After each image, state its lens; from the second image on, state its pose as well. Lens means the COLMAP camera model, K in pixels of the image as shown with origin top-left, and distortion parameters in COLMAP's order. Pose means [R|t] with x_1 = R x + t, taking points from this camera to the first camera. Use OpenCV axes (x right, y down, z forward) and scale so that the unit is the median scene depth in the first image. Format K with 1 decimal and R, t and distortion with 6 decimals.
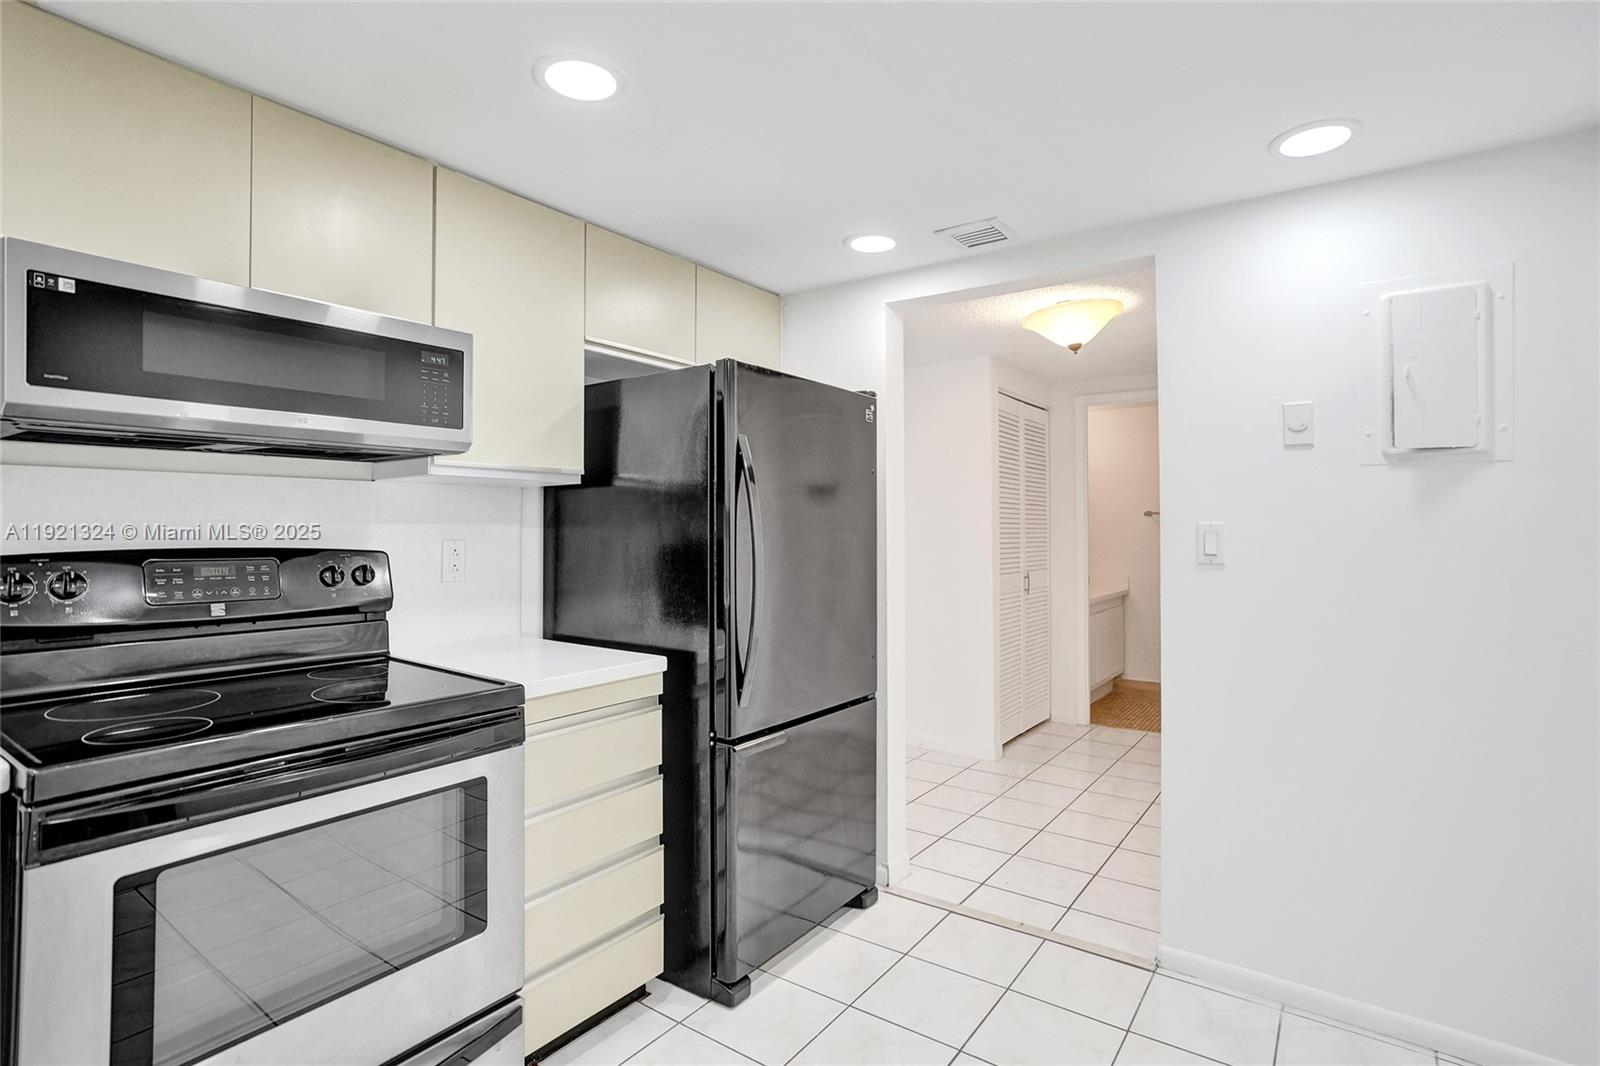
lens RADIAL K [[756.5, 0, 800.0], [0, 756.5, 533.0], [0, 0, 1]] dist [-0.049358, 0.025458]
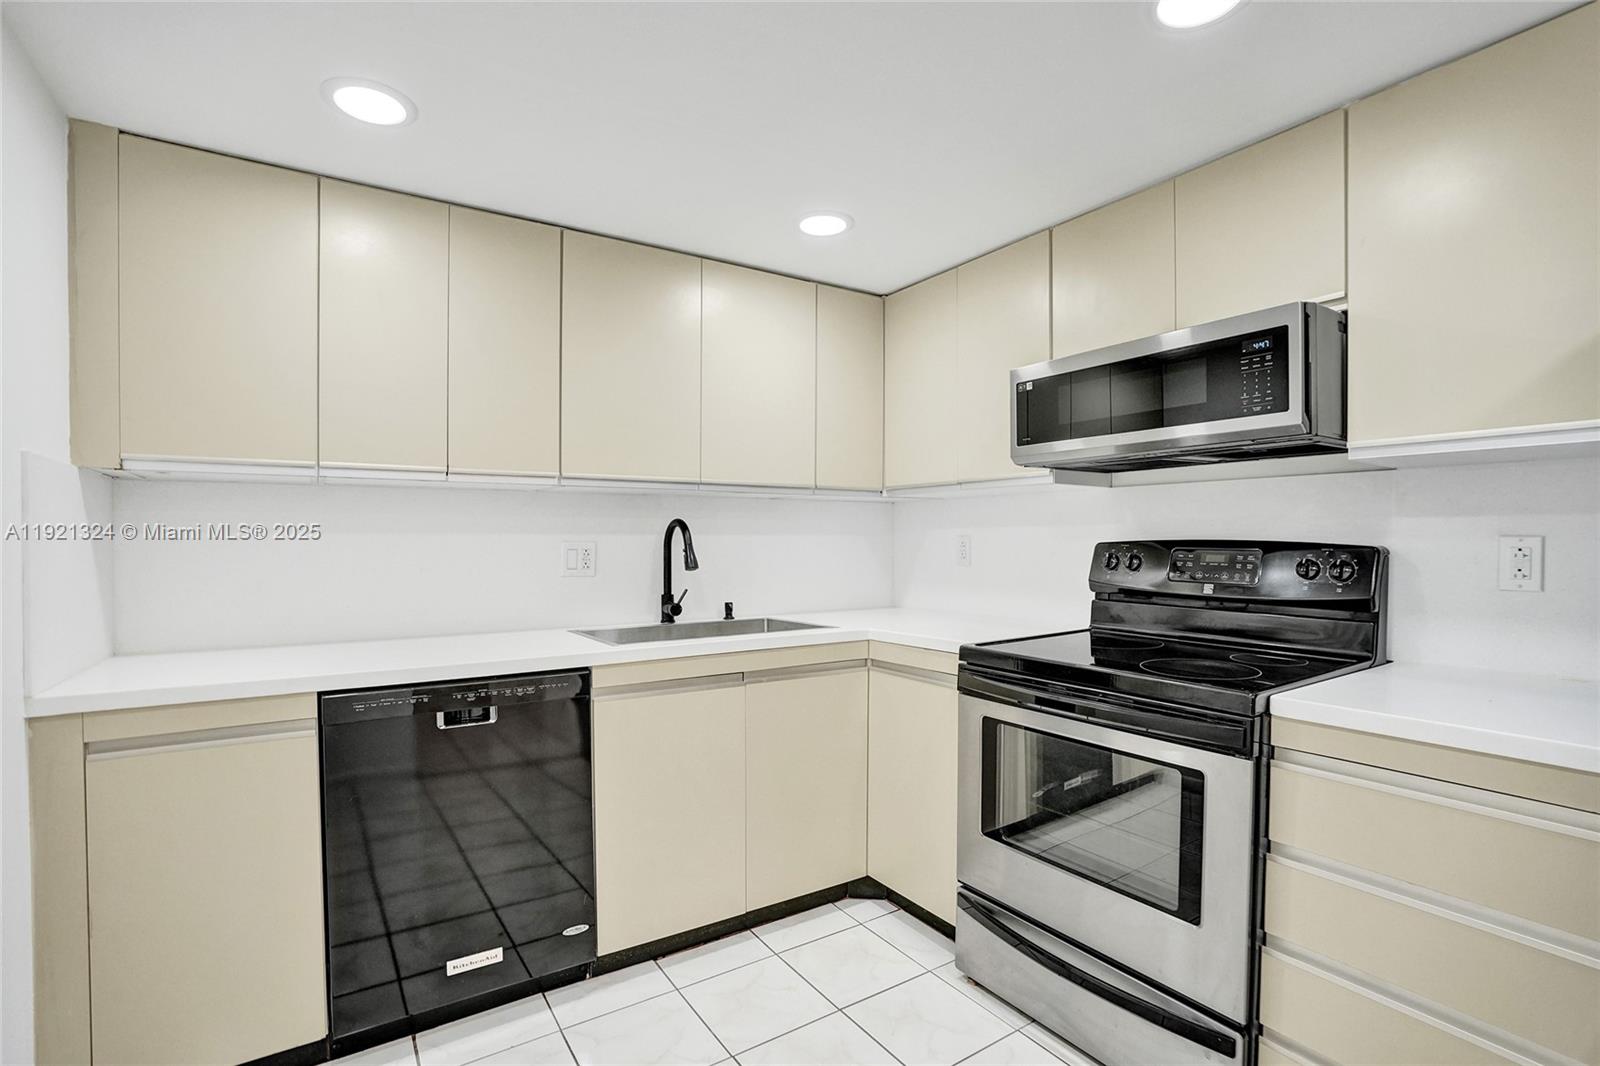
lens RADIAL K [[705.7, 0, 781.6], [0, 705.7, 558.2], [0, 0, 1]] dist [-0.002347, 0.000232]
pose [[-0.315611, 0.029478, -0.948431, 0.569346], [-0.004689, 0.999457, 0.032625, 0.016417], [0.948877, 0.014744, -0.315301, 0.694119]]
